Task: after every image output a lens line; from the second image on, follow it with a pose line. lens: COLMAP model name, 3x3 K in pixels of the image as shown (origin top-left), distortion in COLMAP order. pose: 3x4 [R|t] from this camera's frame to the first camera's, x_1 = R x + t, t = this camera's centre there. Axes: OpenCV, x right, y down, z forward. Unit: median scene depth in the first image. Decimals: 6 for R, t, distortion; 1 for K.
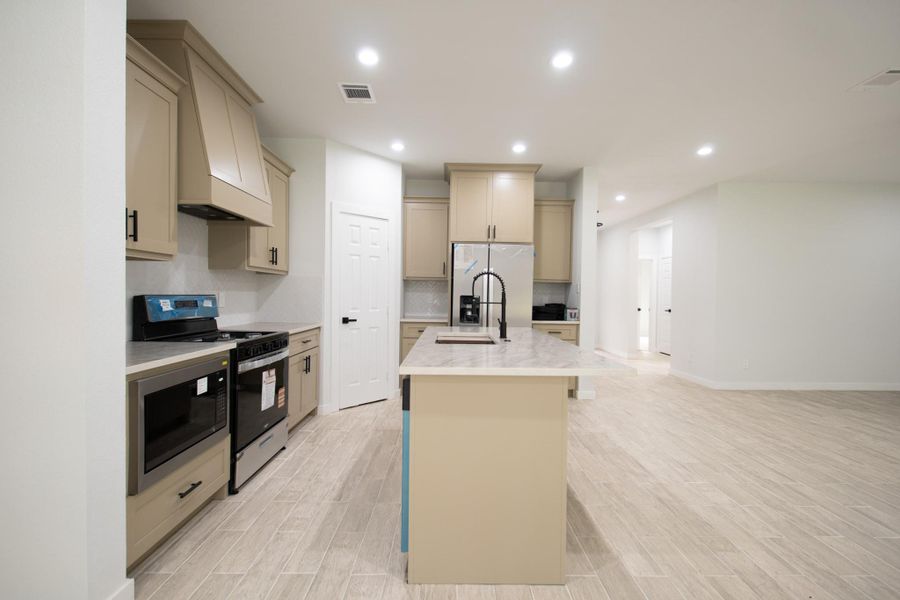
lens RADIAL K [[397.4, 0, 448.1], [0, 397.4, 300.2], [0, 0, 1]] dist [0.007740, -0.003704]
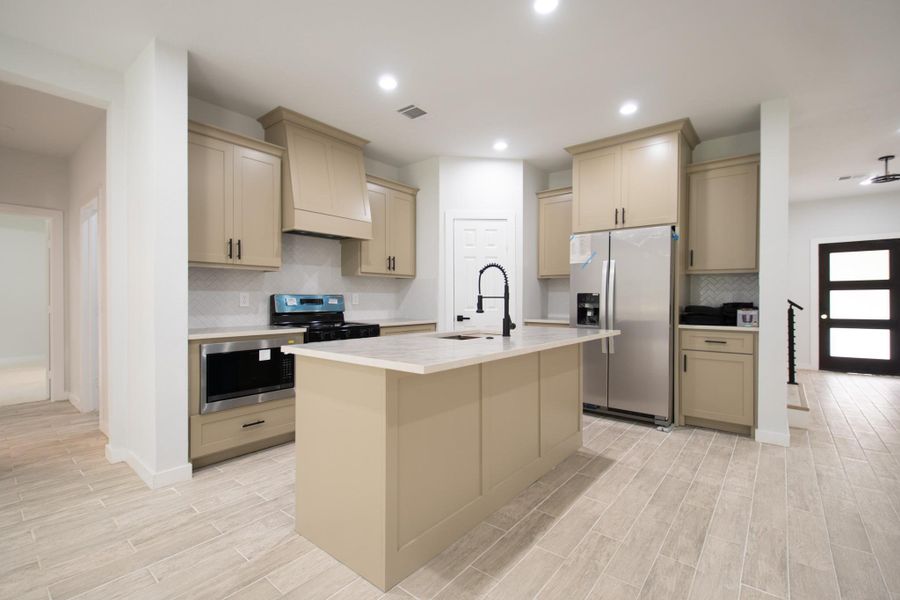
lens RADIAL K [[397.4, 0, 449.0], [0, 397.4, 299.8], [0, 0, 1]] dist [0.007740, -0.003704]
pose [[0.773475, -0.010939, -0.633733, 0.491208], [0.000652, 0.999864, -0.016463, 0.022512], [0.633827, 0.012320, 0.773377, 0.178332]]
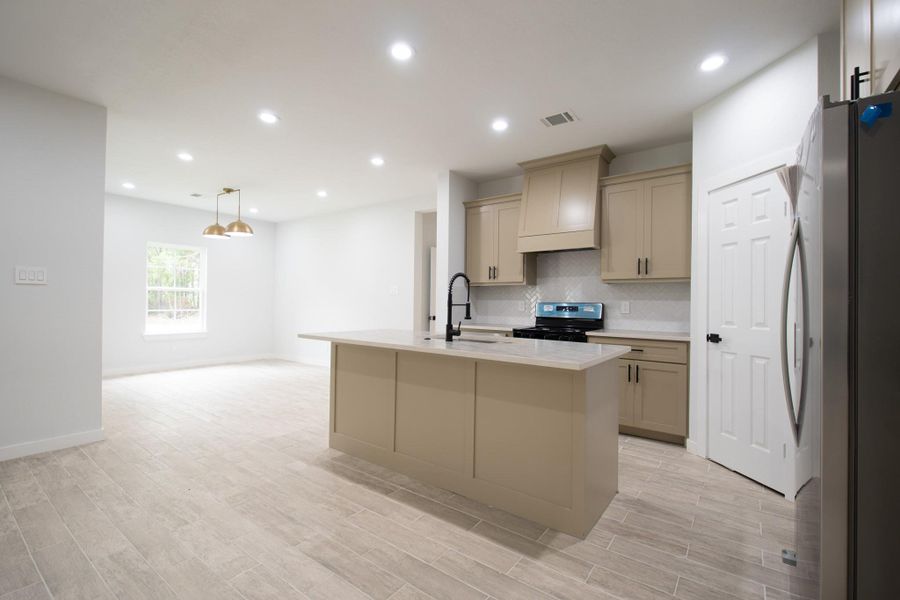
lens RADIAL K [[397.4, 0, 451.4], [0, 397.4, 299.2], [0, 0, 1]] dist [0.007740, -0.003704]
pose [[-0.587495, -0.027488, -0.808761, 0.739987], [-0.031118, 0.999451, -0.011364, 0.004273], [0.808629, 0.018491, -0.588028, 1.265102]]
